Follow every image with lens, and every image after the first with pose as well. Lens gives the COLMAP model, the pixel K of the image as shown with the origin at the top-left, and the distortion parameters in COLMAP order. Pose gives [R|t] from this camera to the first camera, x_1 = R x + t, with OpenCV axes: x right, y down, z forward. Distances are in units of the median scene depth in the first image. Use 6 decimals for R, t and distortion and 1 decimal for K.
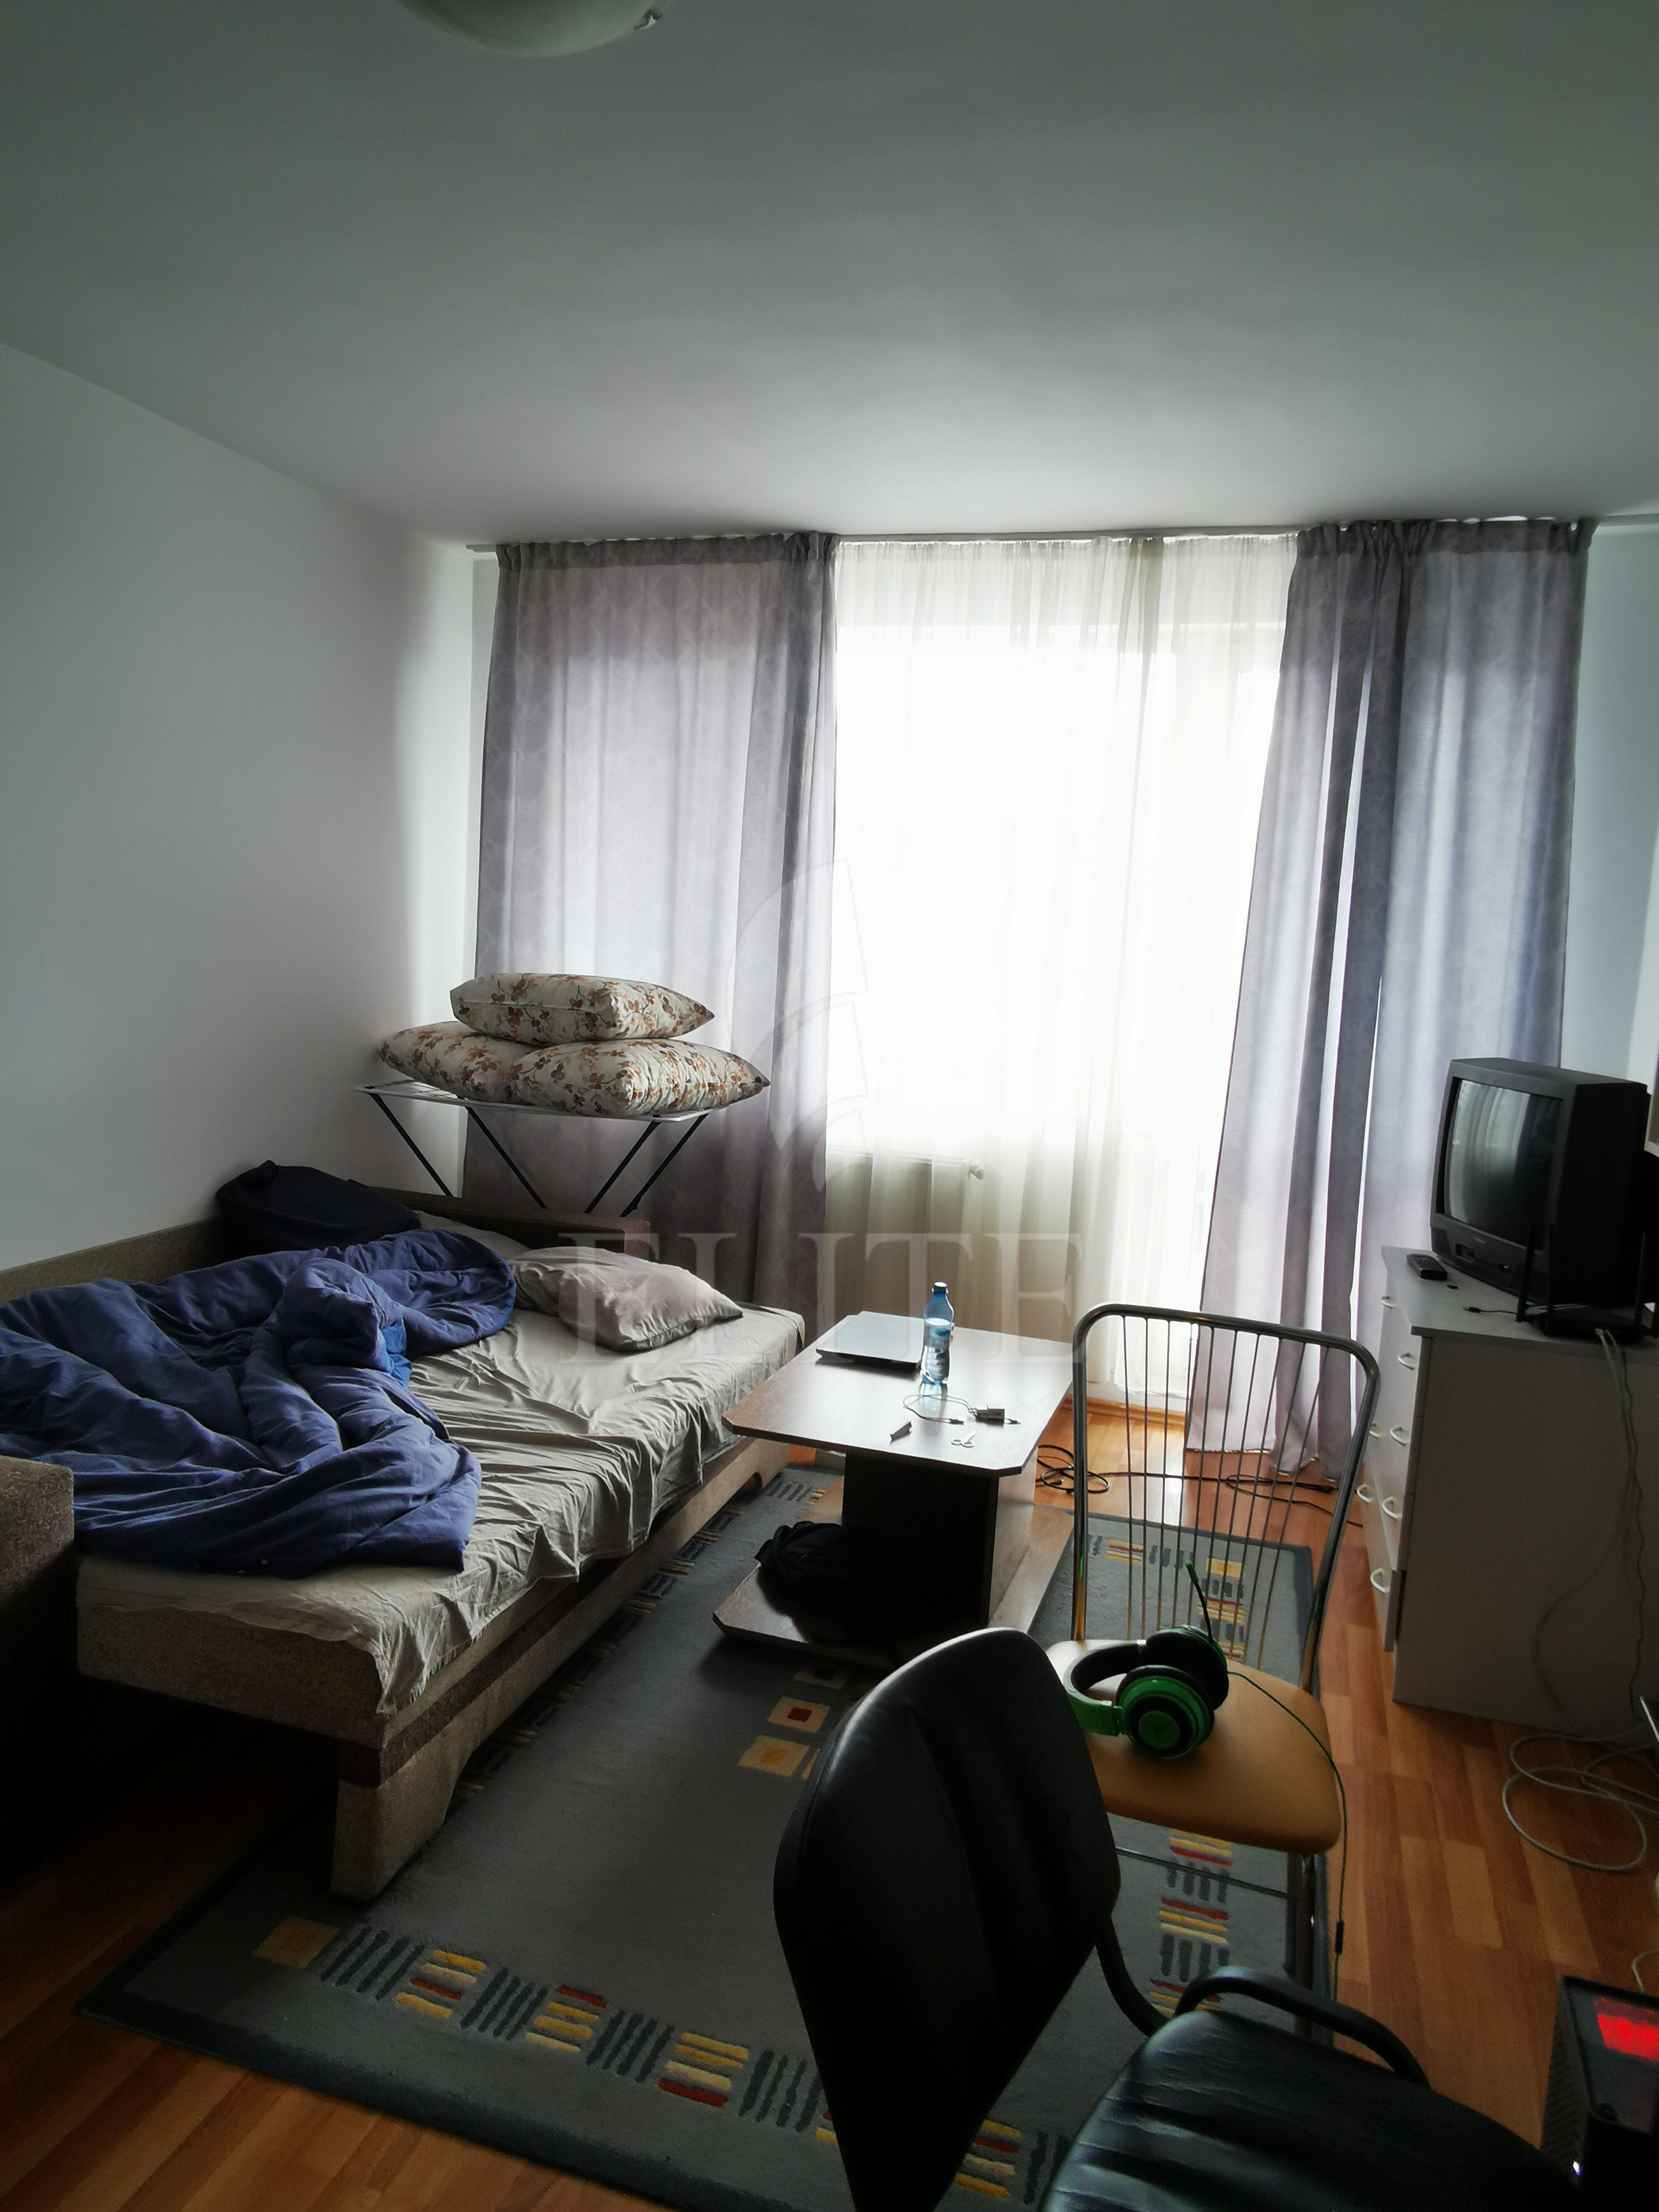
lens RADIAL K [[1485.6, 0, 829.5], [0, 1485.6, 1106.0], [0, 0, 1]] dist [-0.006318, 0.039969]
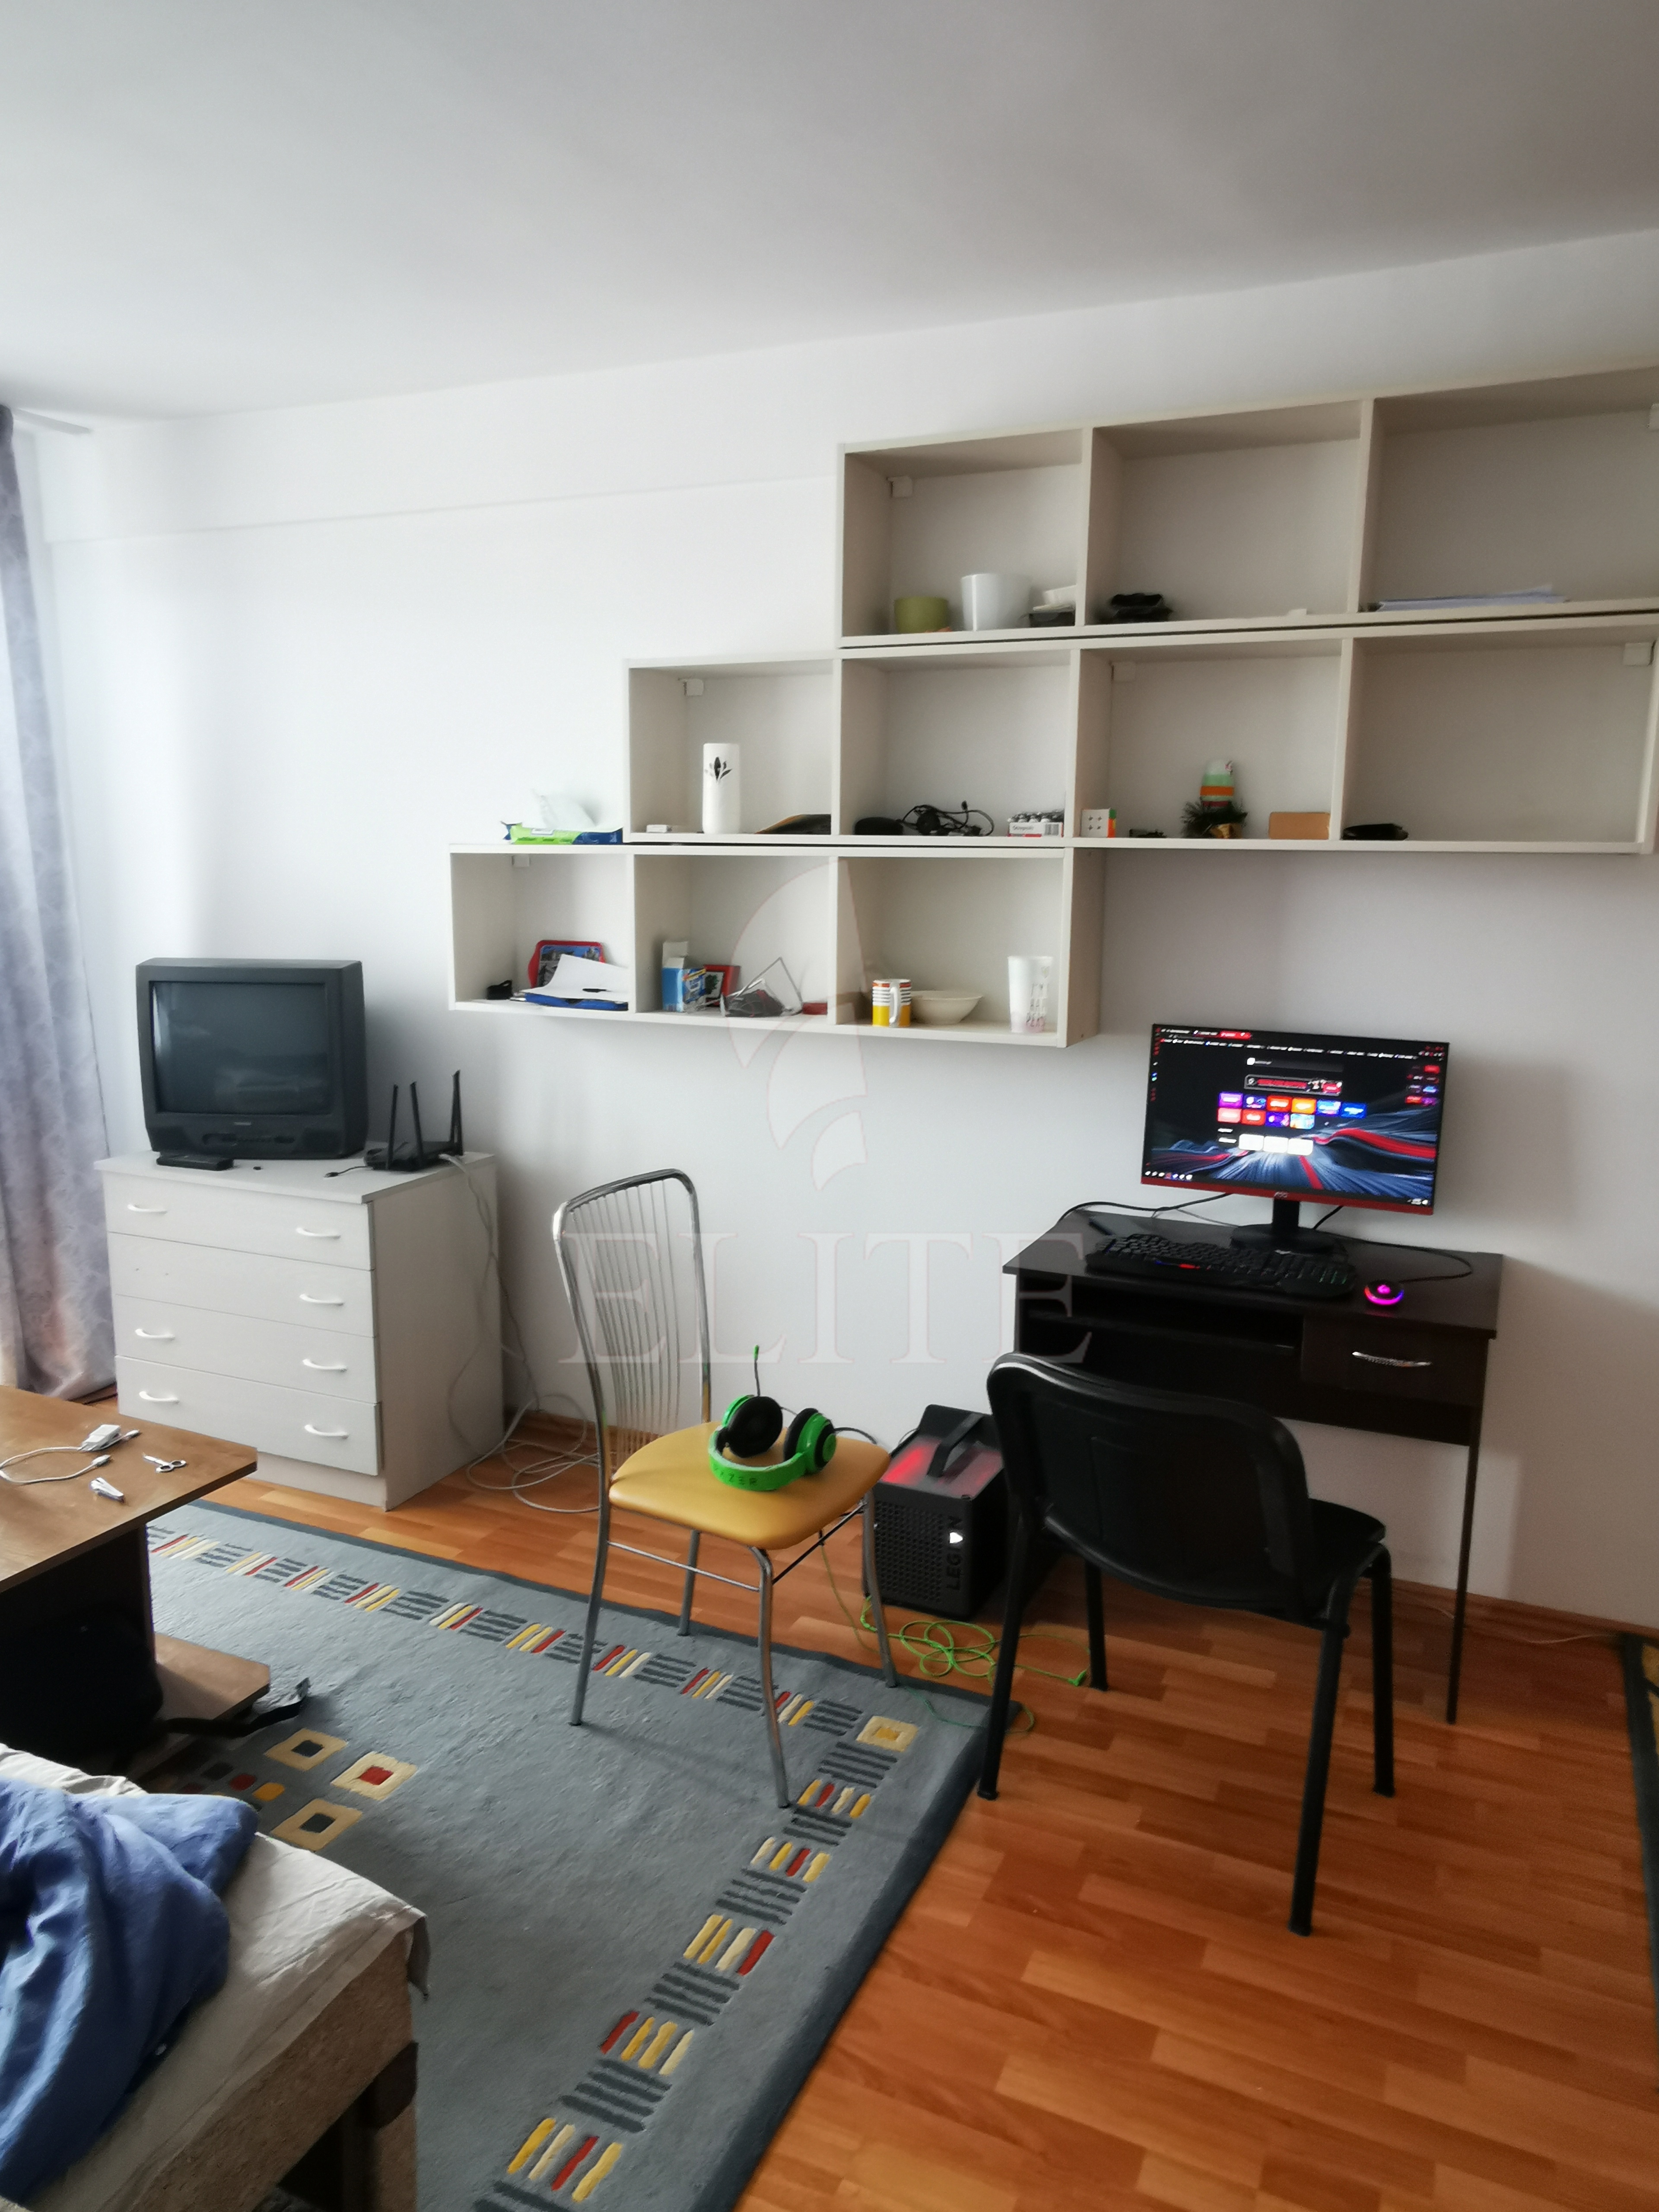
lens RADIAL K [[1485.6, 0, 829.5], [0, 1485.6, 1106.0], [0, 0, 1]] dist [-0.006318, 0.039969]
pose [[0.124879, -0.212722, 0.969100, -0.985812], [0.109275, 0.973753, 0.199662, -0.164720], [-0.986136, 0.080964, 0.144847, 0.702528]]
